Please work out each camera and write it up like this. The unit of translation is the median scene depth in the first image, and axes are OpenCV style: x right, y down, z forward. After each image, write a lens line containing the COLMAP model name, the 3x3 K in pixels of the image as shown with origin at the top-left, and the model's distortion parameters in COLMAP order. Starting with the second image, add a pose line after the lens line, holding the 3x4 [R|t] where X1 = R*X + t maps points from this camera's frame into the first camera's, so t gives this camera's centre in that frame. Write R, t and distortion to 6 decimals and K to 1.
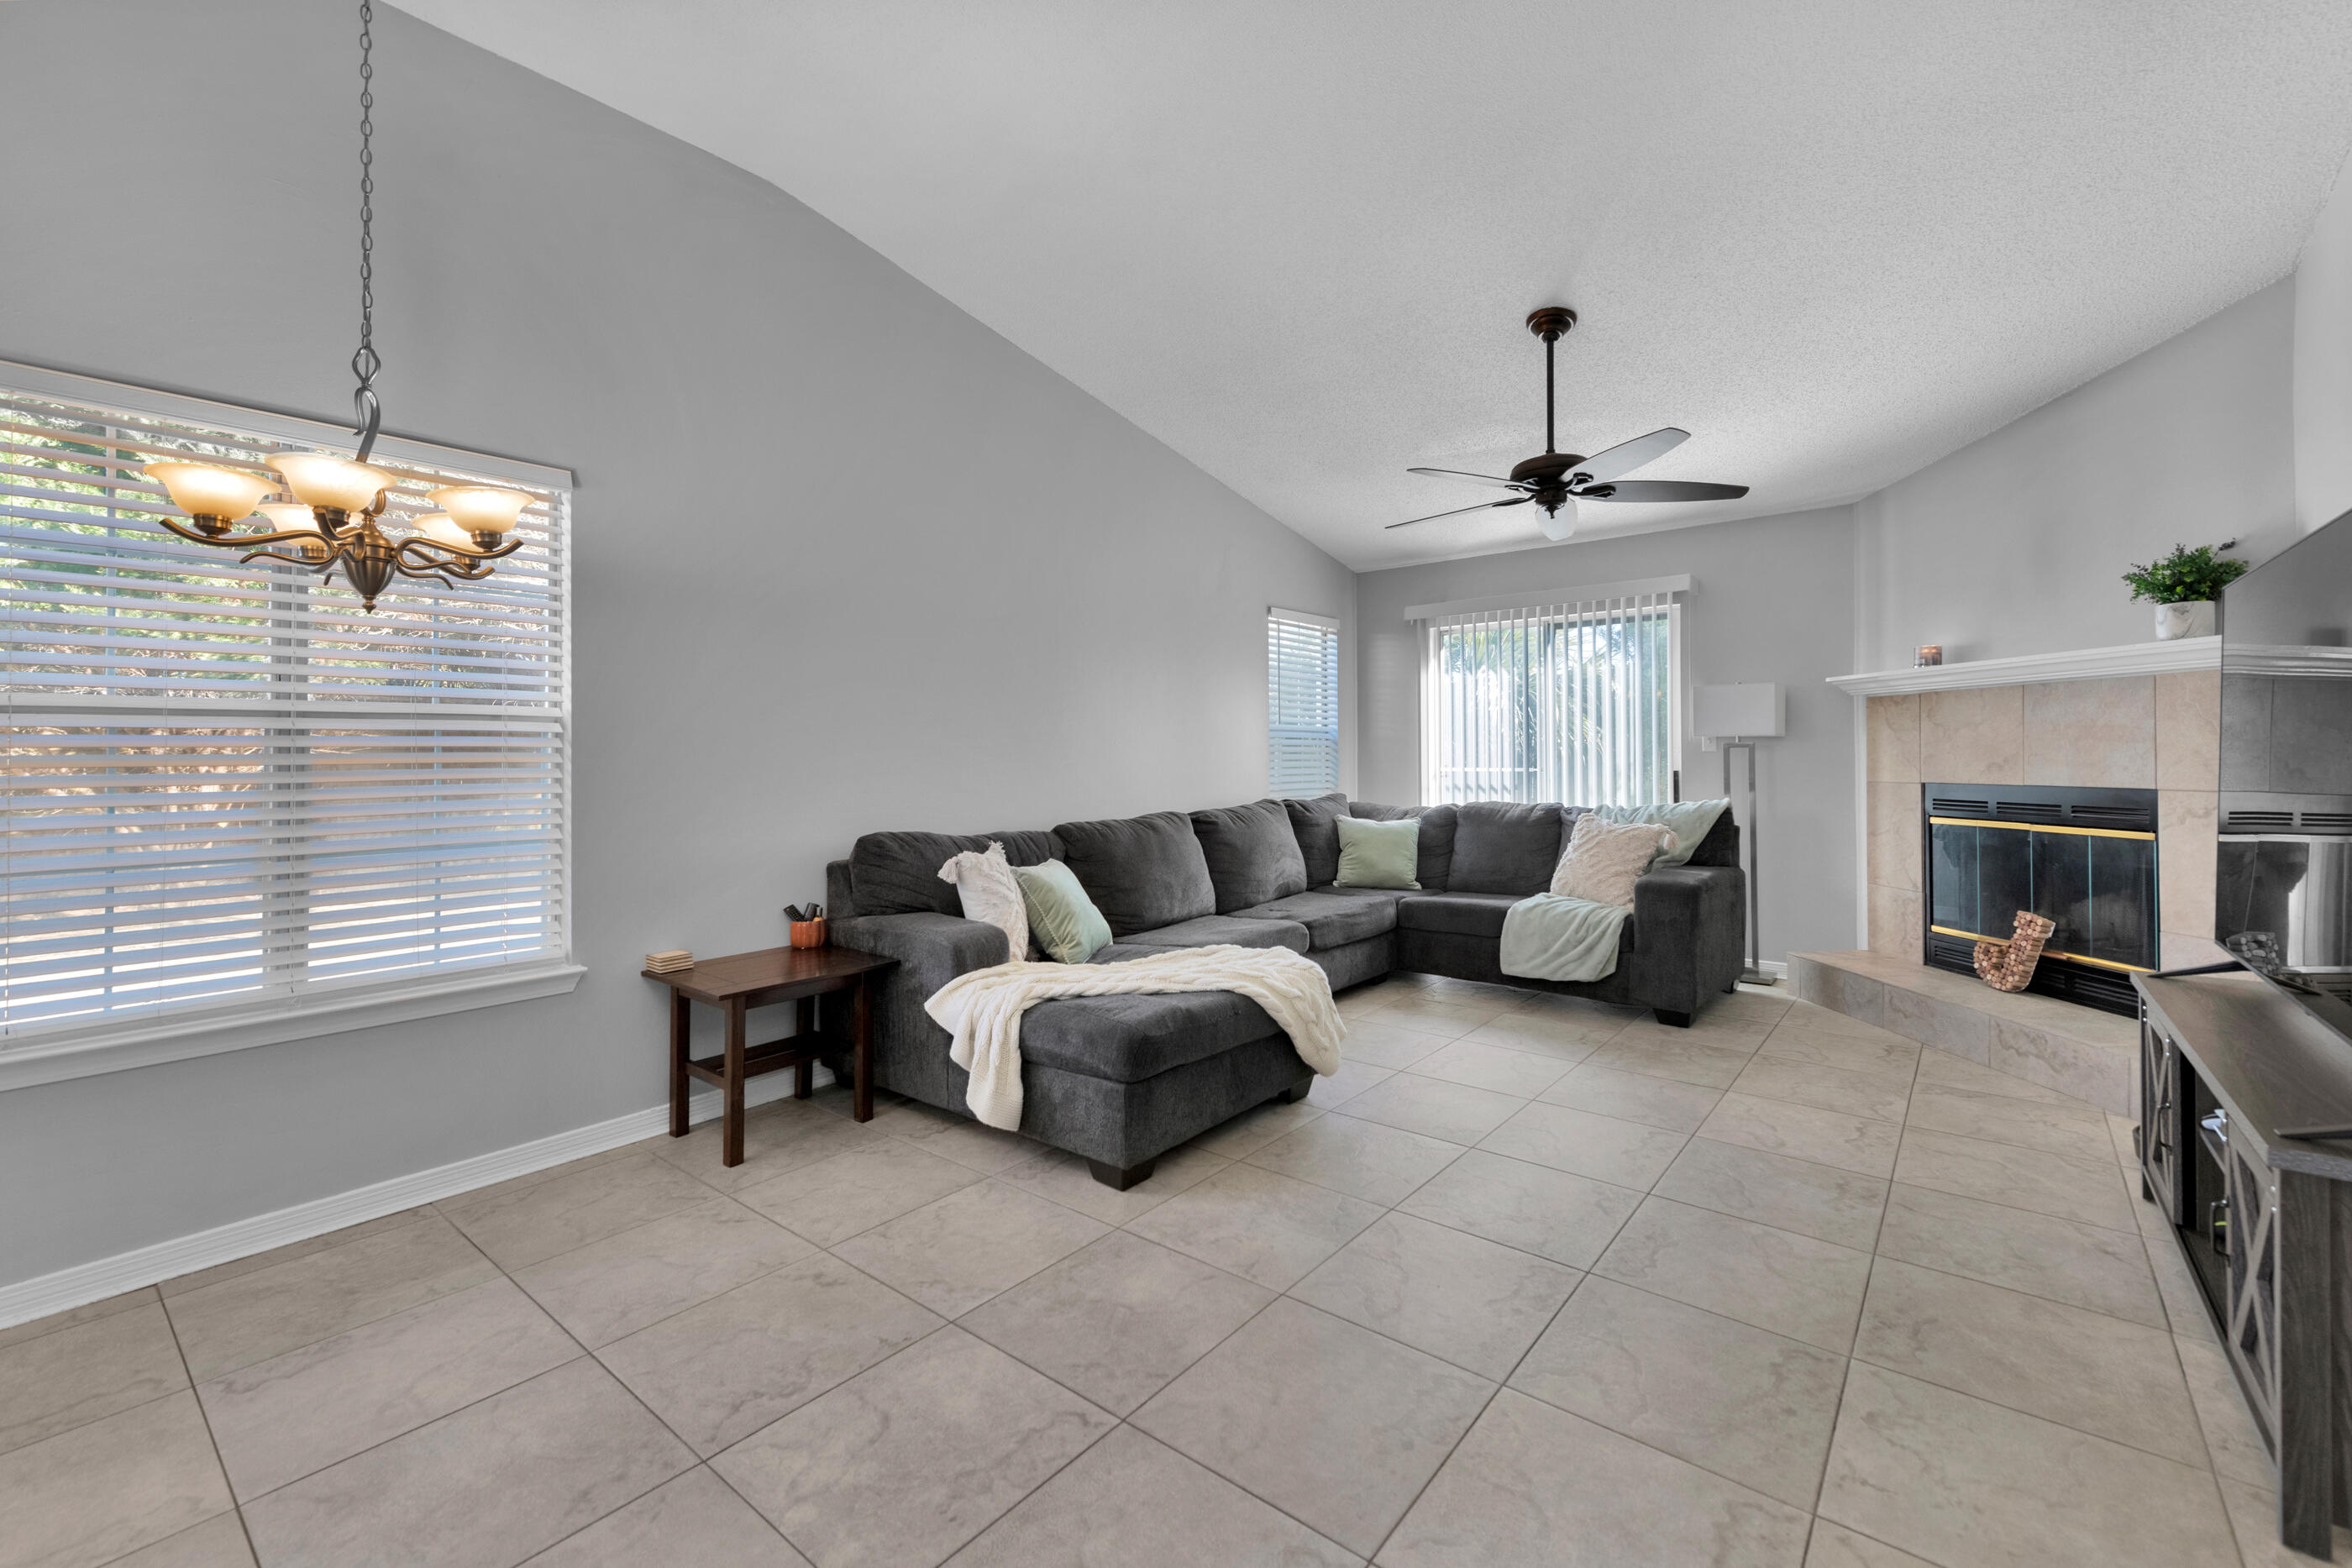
lens RADIAL K [[959.4, 0, 1189.1], [0, 959.4, 757.1], [0, 0, 1]] dist [0.000677, -0.000060]
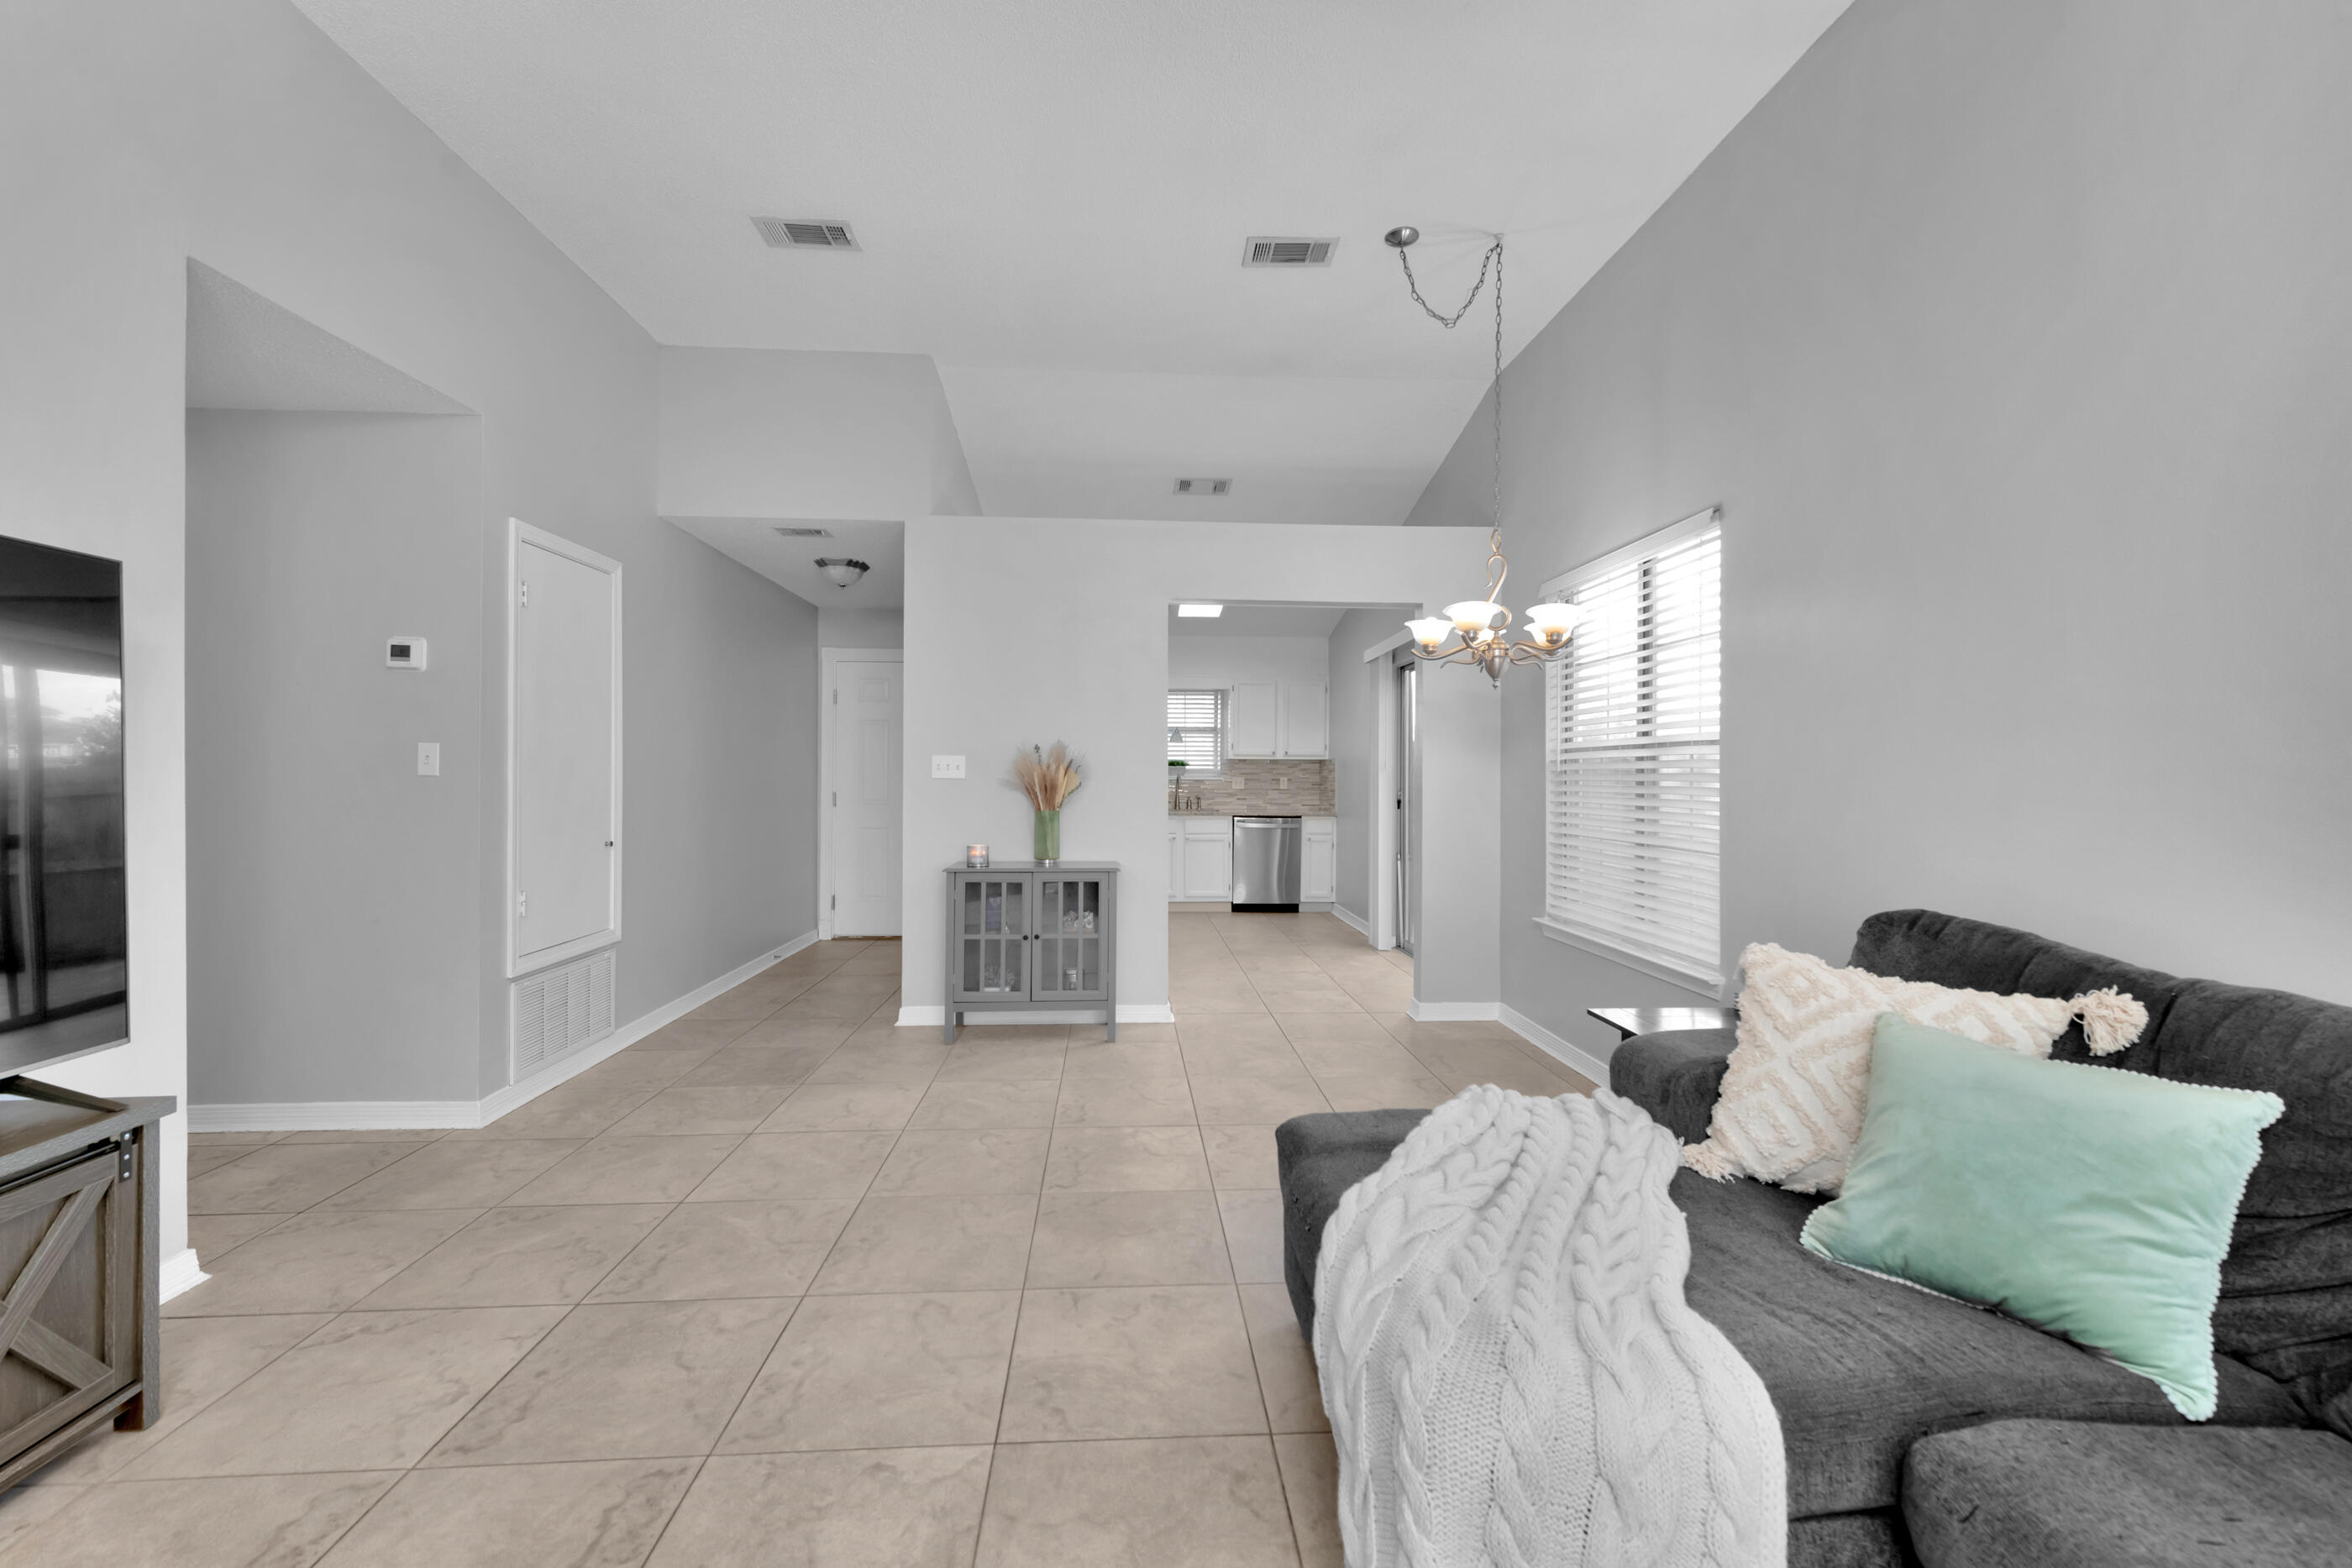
lens RADIAL K [[959.4, 0, 1189.1], [0, 959.4, 757.1], [0, 0, 1]] dist [0.000677, -0.000060]
pose [[-0.720593, -0.006760, -0.693326, 0.377669], [-0.005443, 0.999977, -0.004093, -0.011137], [0.693337, 0.000824, -0.720613, 1.016001]]
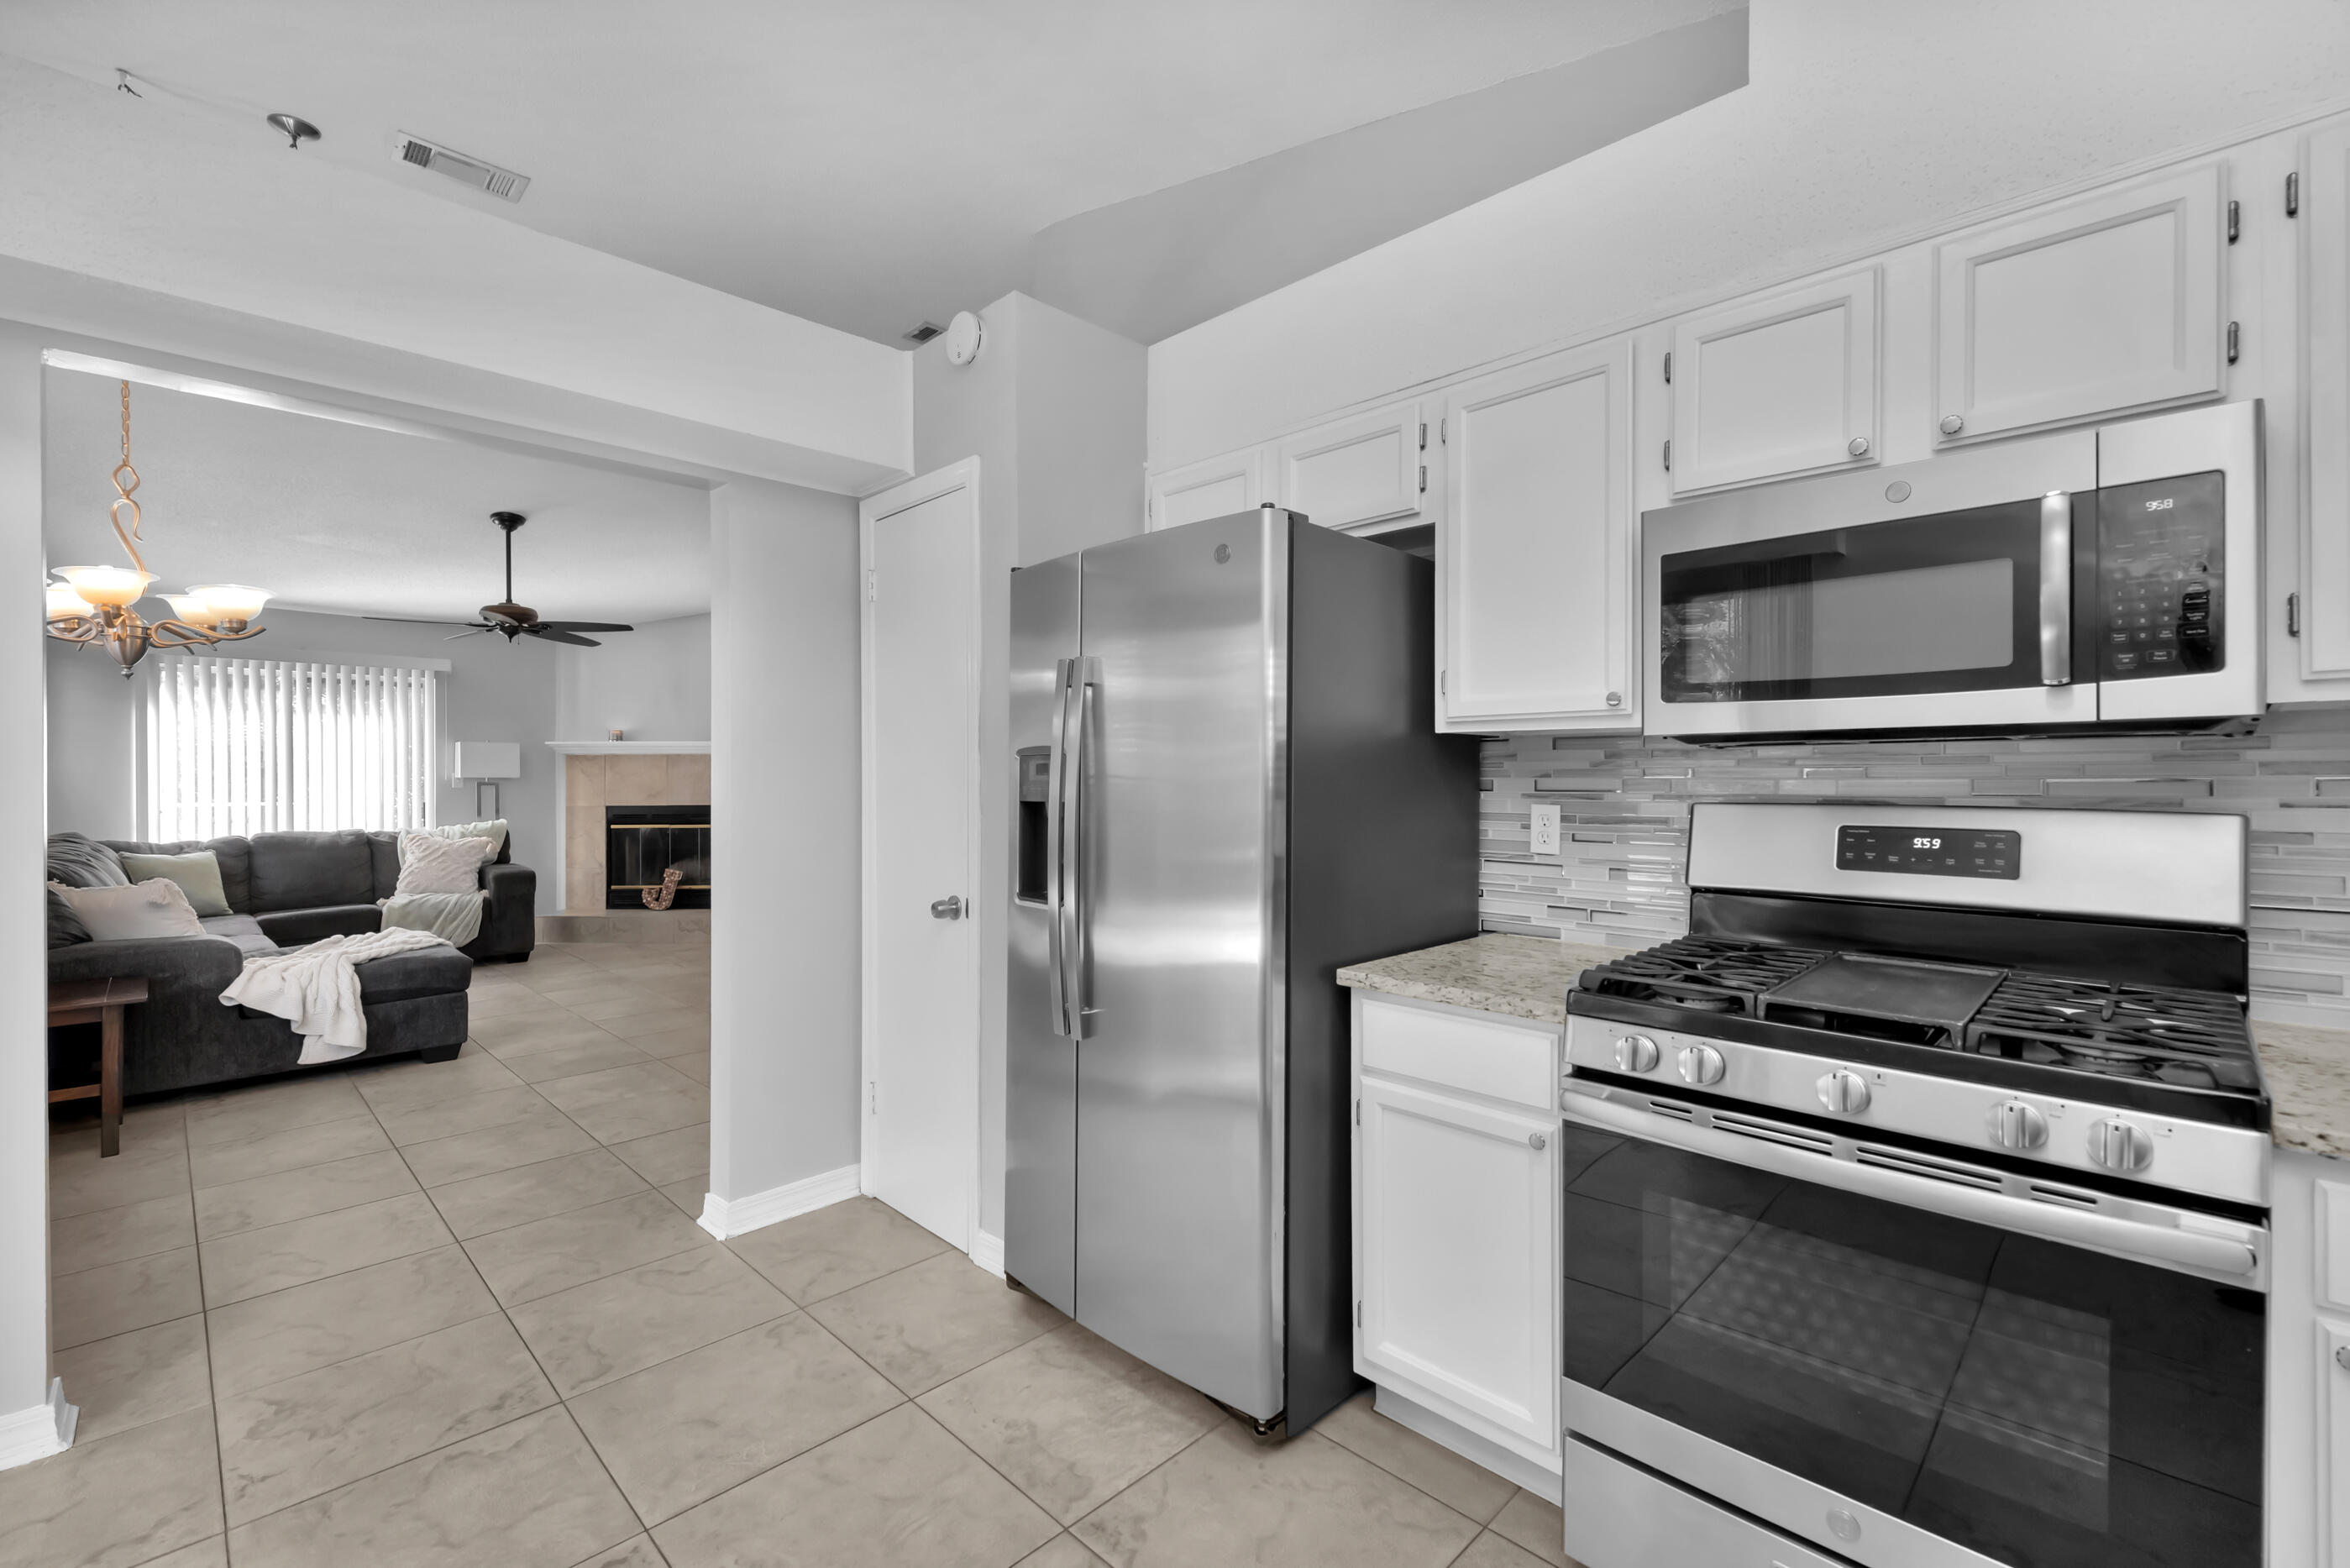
lens RADIAL K [[1019.4, 0, 1175.0], [0, 1019.4, 784.0], [0, 0, 1]] dist [-0.000193, -0.000042]
pose [[0.106356, 0.003858, 0.994321, -1.122339], [0.003218, 0.999986, -0.004225, -0.002586], [-0.994323, 0.003649, 0.106342, -0.270108]]
